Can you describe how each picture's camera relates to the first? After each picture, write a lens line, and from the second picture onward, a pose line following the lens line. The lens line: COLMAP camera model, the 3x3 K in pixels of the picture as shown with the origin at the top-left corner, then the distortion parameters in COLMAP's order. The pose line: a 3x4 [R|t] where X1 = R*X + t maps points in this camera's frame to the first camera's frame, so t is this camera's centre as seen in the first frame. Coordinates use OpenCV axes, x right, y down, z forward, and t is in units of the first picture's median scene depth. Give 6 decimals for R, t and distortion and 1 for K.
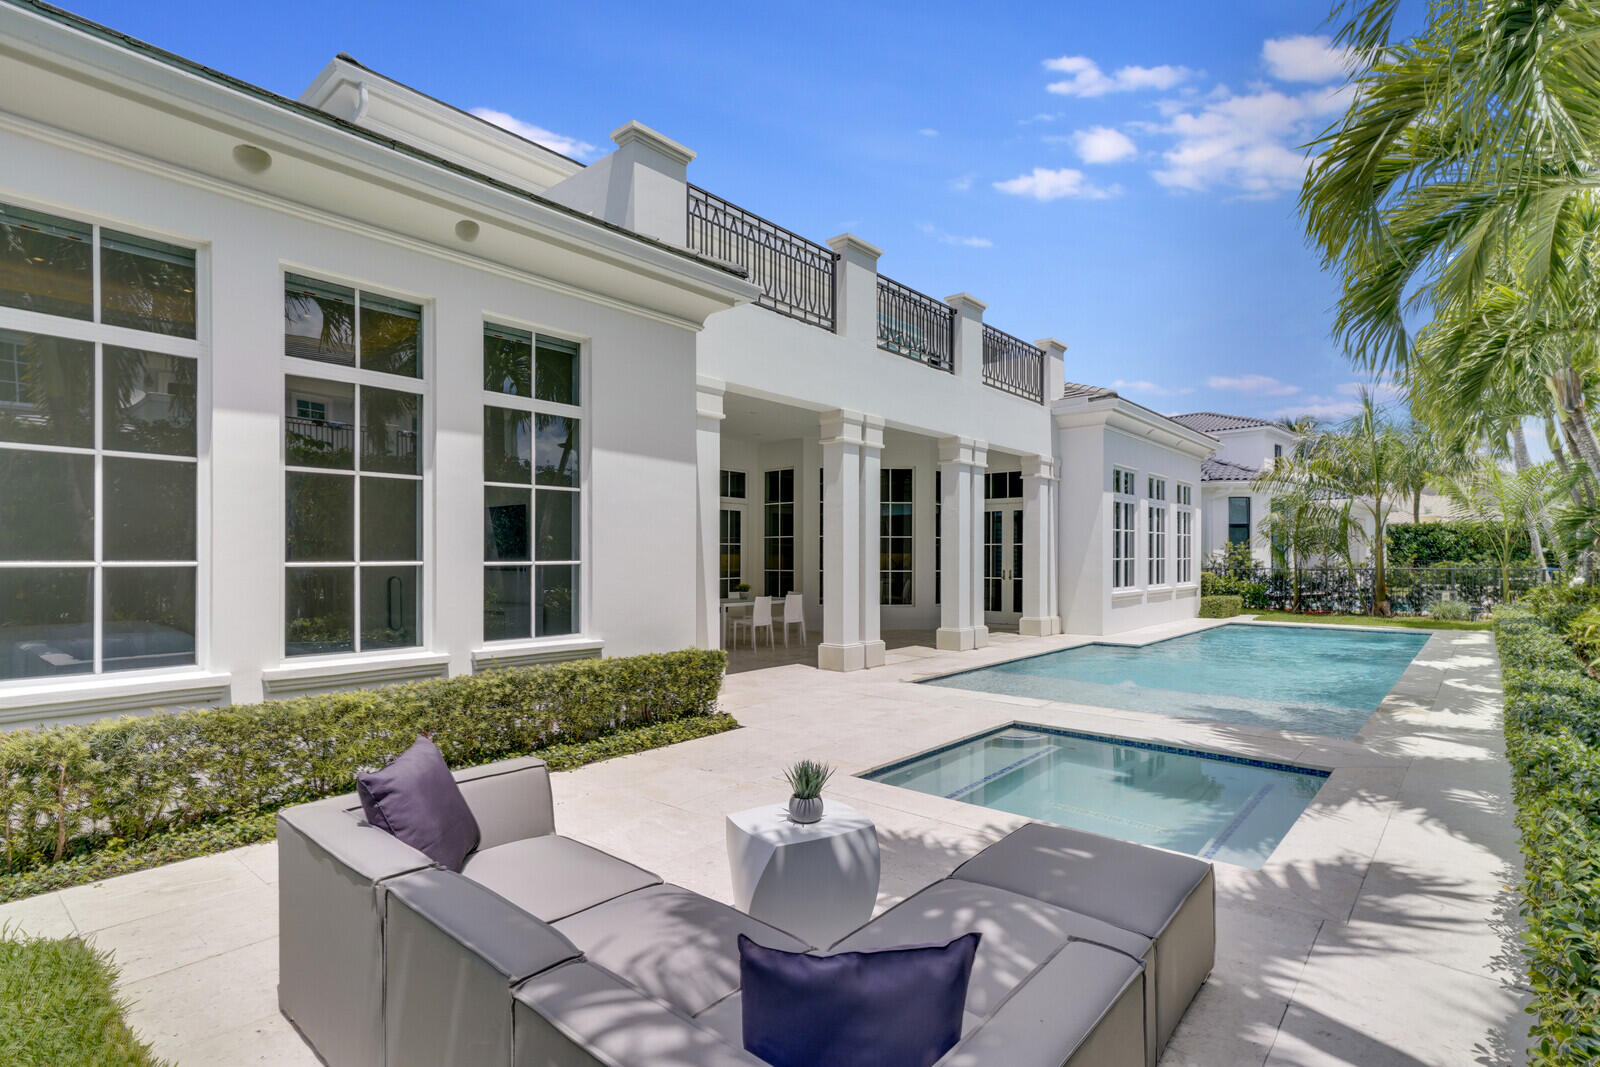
lens RADIAL K [[781.1, 0, 800.0], [0, 781.1, 562.7], [0, 0, 1]] dist [0.000057, 0.011204]
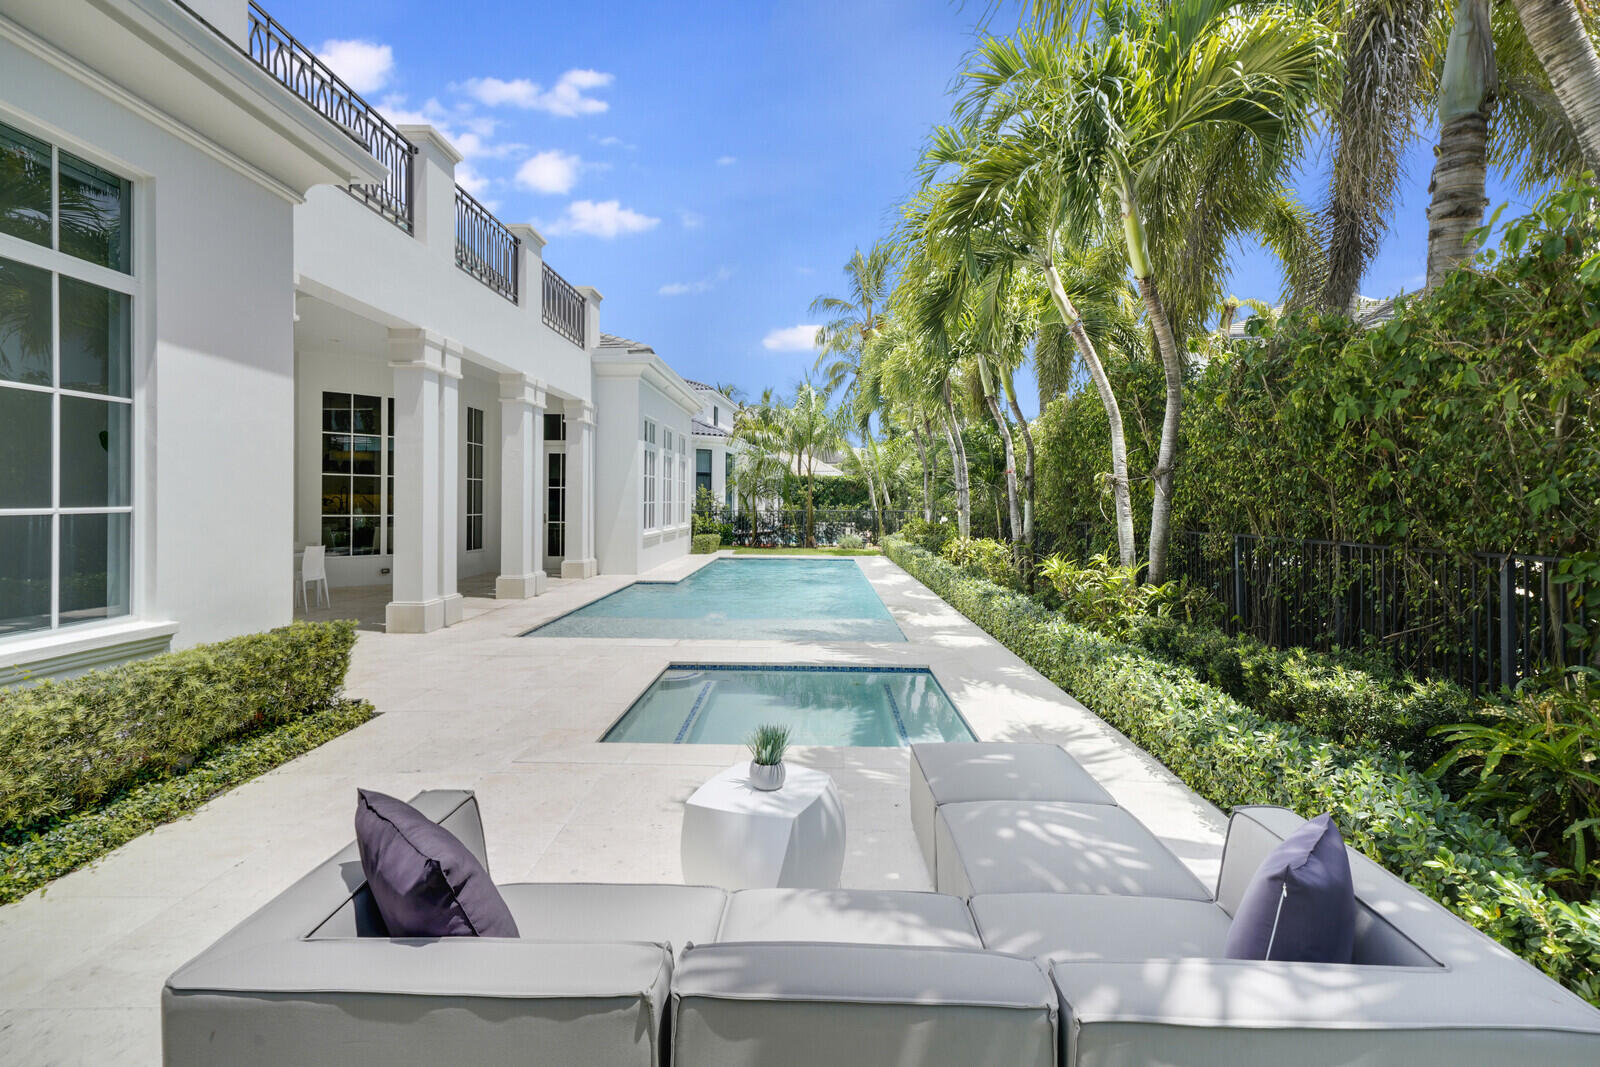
lens RADIAL K [[768.5, 0, 797.0], [0, 768.5, 507.7], [0, 0, 1]] dist [0.015079, 0.000376]
pose [[0.764564, 0.001788, 0.644545, -0.144192], [-0.005858, 0.999974, 0.004175, -0.004134], [-0.644521, -0.006968, 0.764555, 0.064612]]
